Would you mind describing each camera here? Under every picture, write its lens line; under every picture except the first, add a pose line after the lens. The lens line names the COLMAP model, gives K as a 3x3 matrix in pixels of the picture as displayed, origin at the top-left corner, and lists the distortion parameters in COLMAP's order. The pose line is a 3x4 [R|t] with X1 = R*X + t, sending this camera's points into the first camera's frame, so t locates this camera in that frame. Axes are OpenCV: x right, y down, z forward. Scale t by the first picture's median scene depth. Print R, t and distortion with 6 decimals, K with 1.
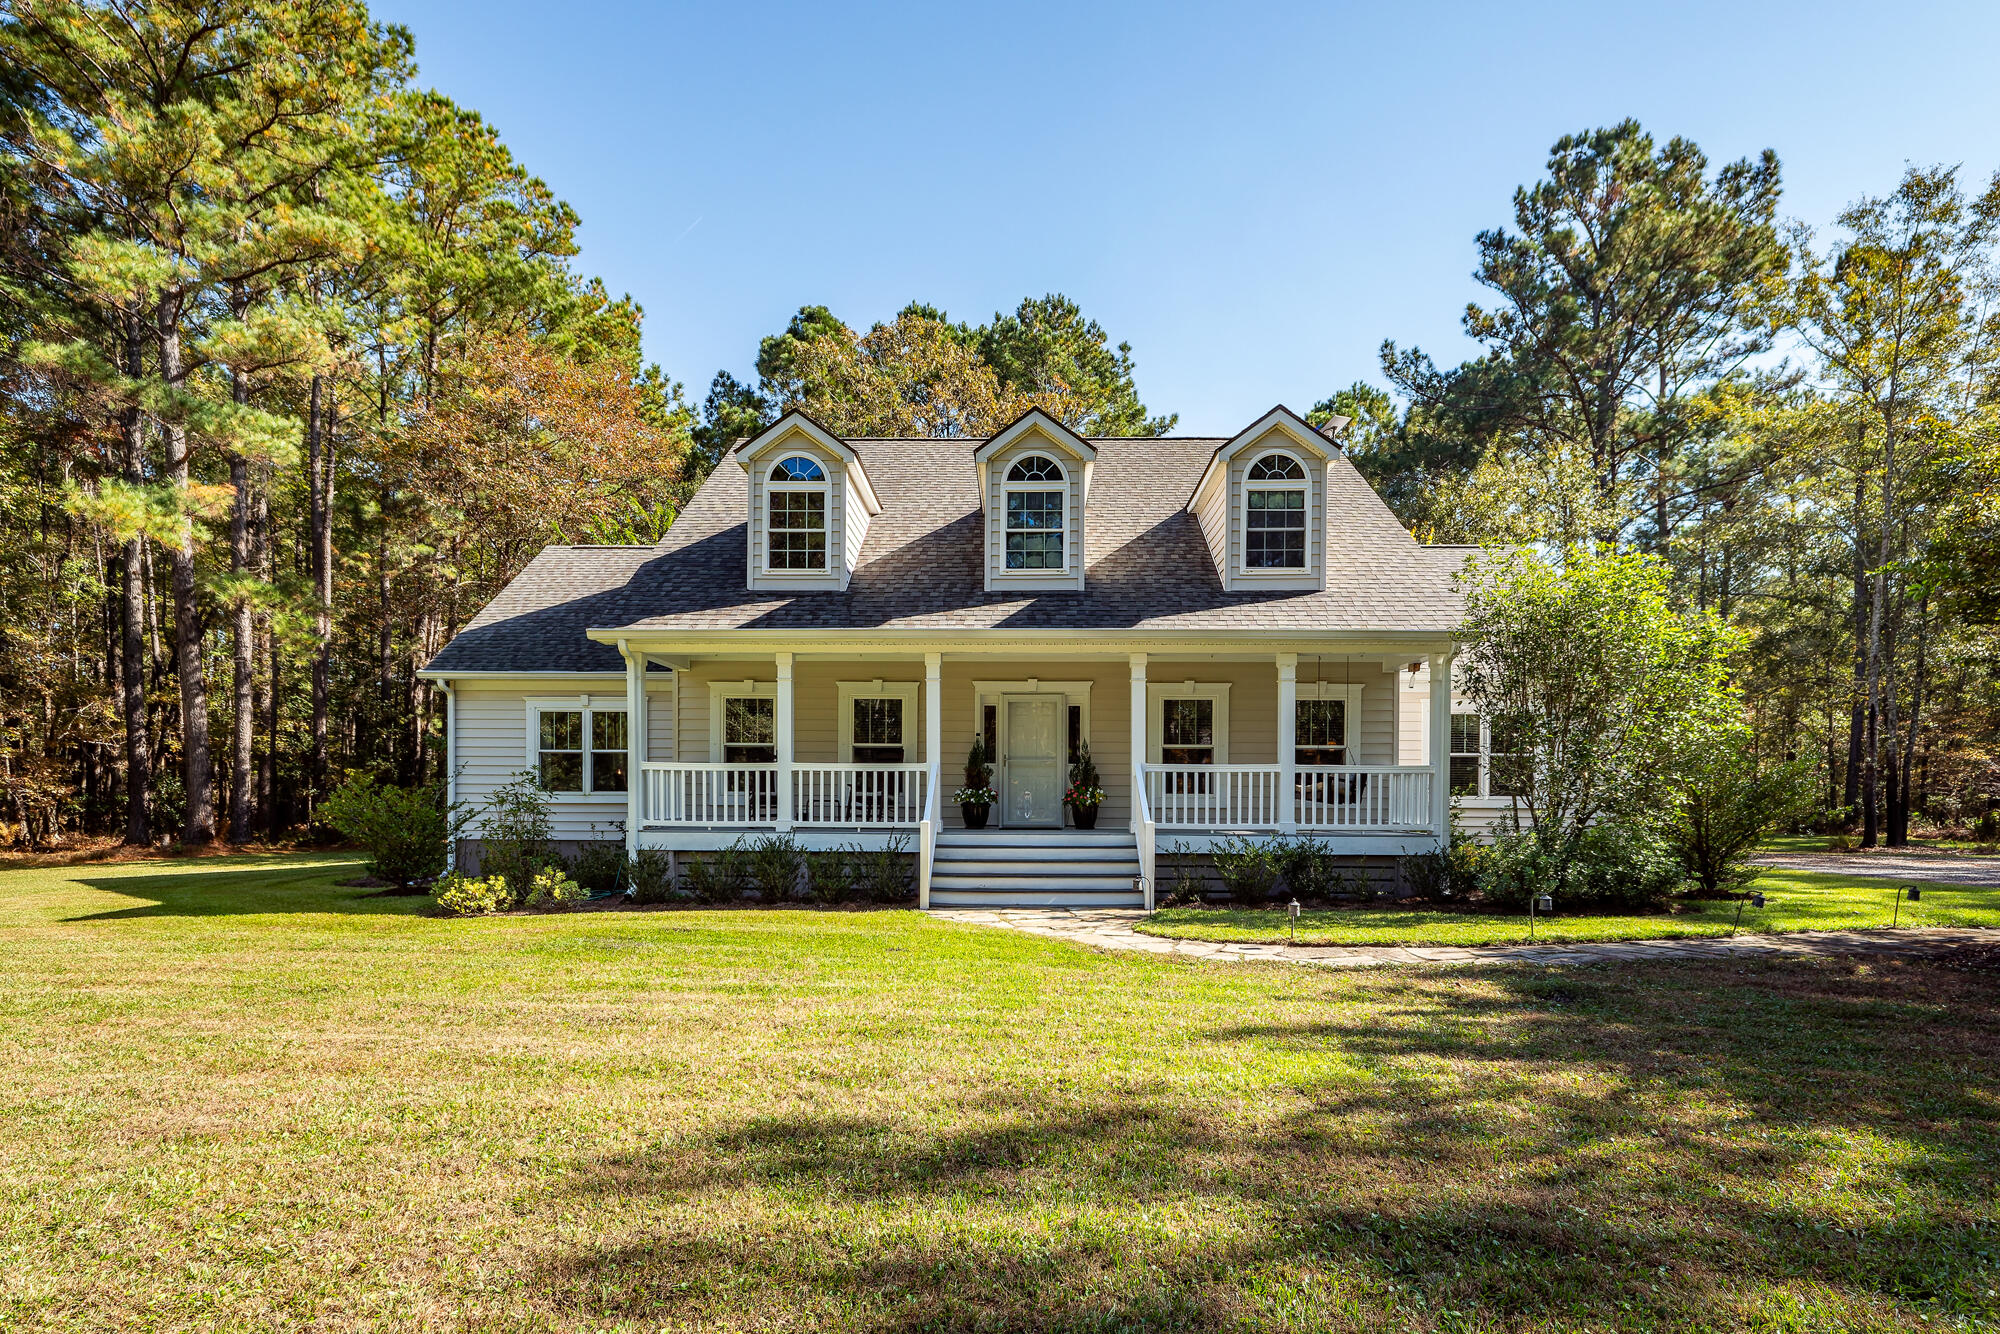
lens RADIAL K [[898.4, 0, 927.9], [0, 898.4, 638.8], [0, 0, 1]] dist [-0.004355, 0.000795]
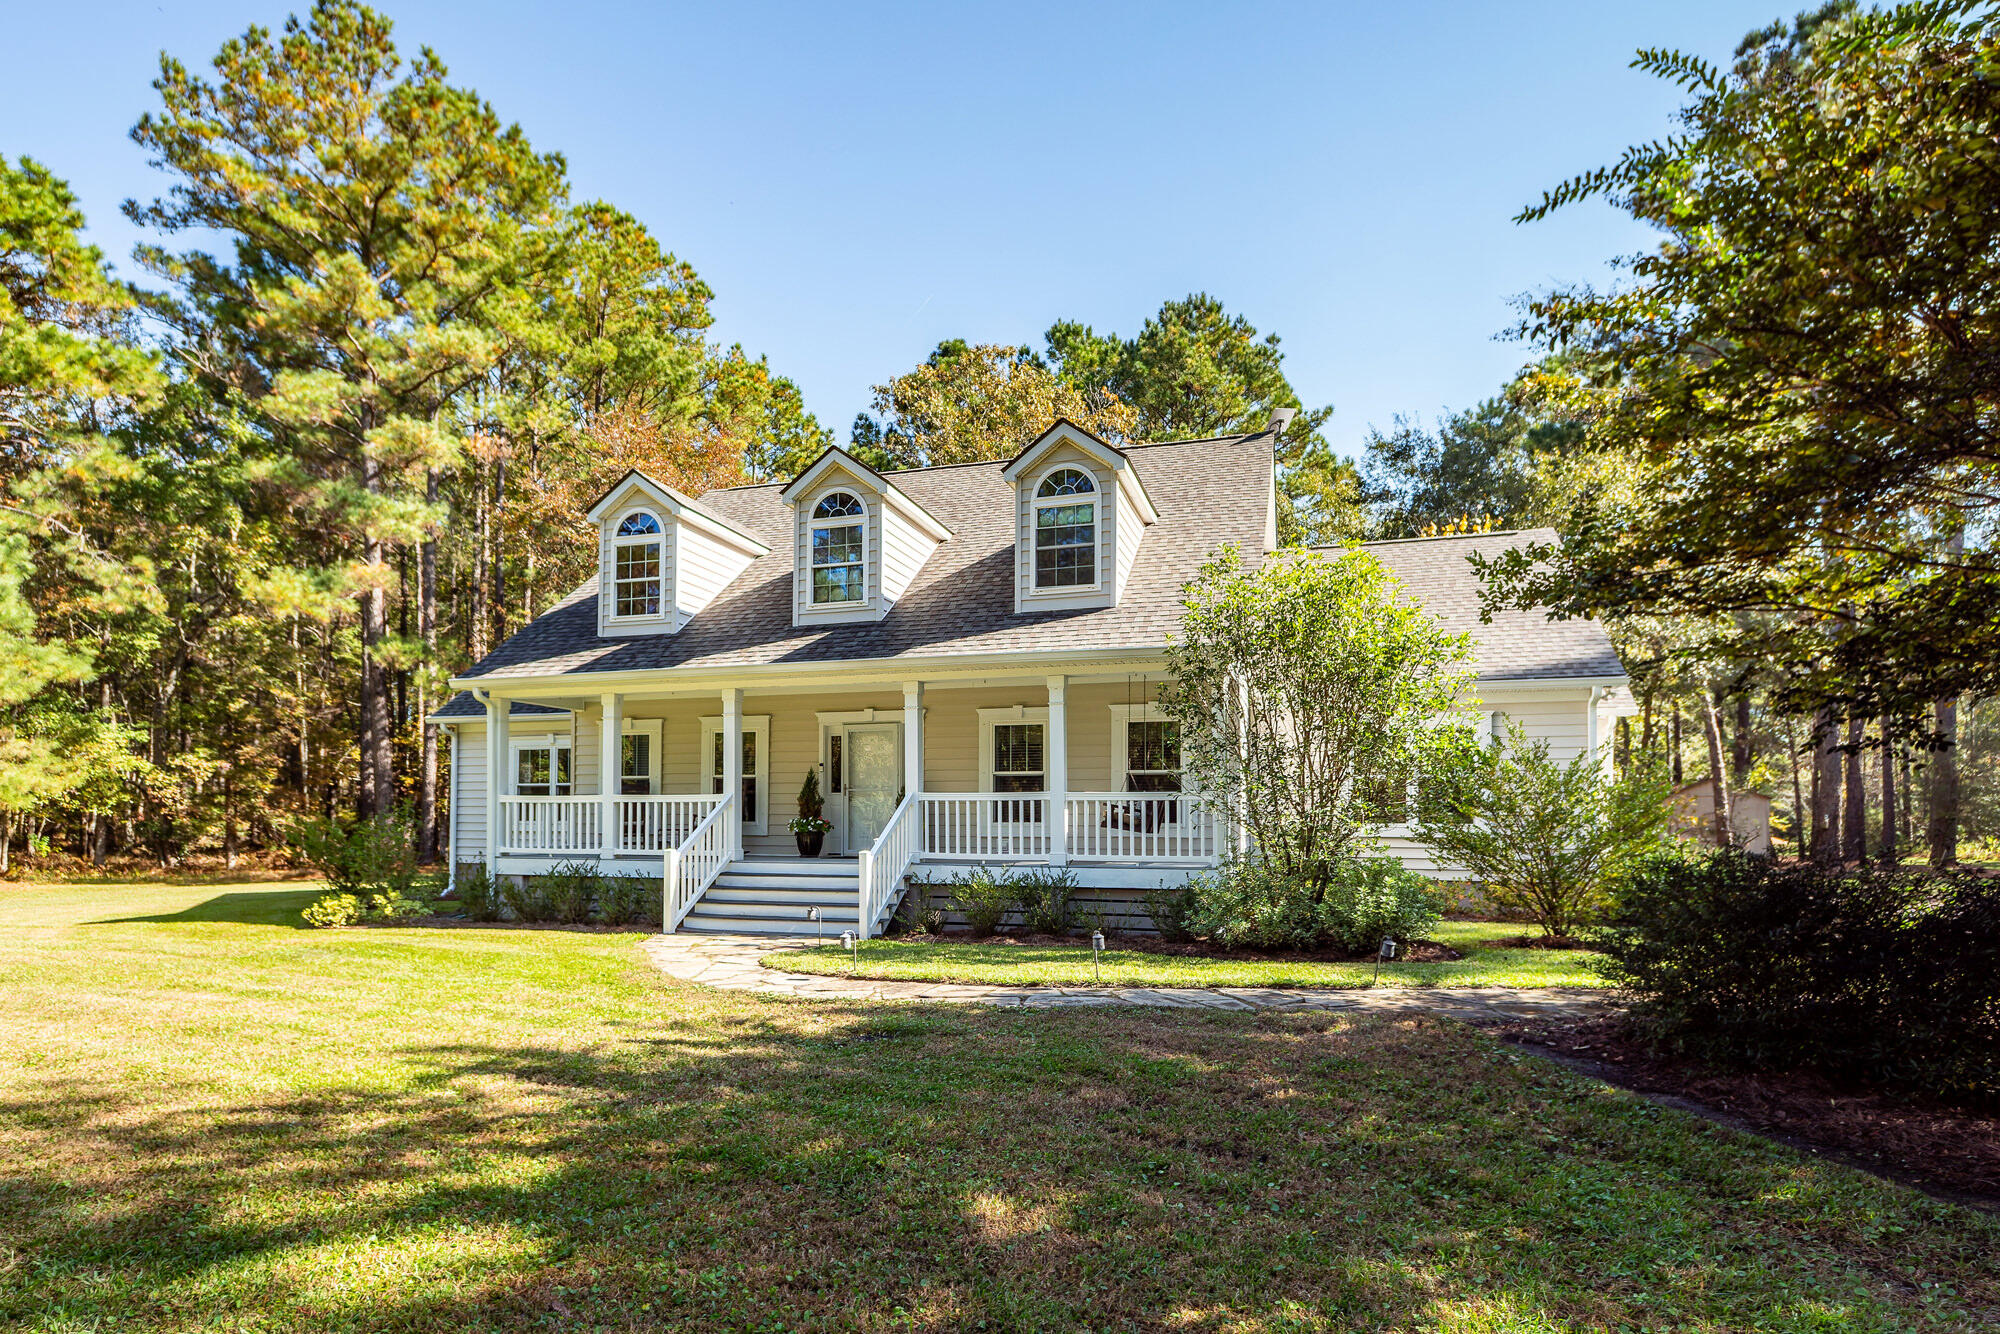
lens RADIAL K [[929.1, 0, 1057.5], [0, 929.1, 624.9], [0, 0, 1]] dist [-0.007062, 0.001125]
pose [[0.969155, -0.054390, -0.240375, 0.516973], [0.046432, 0.998173, -0.038653, 0.000531], [0.242039, 0.026300, 0.969910, 0.026219]]
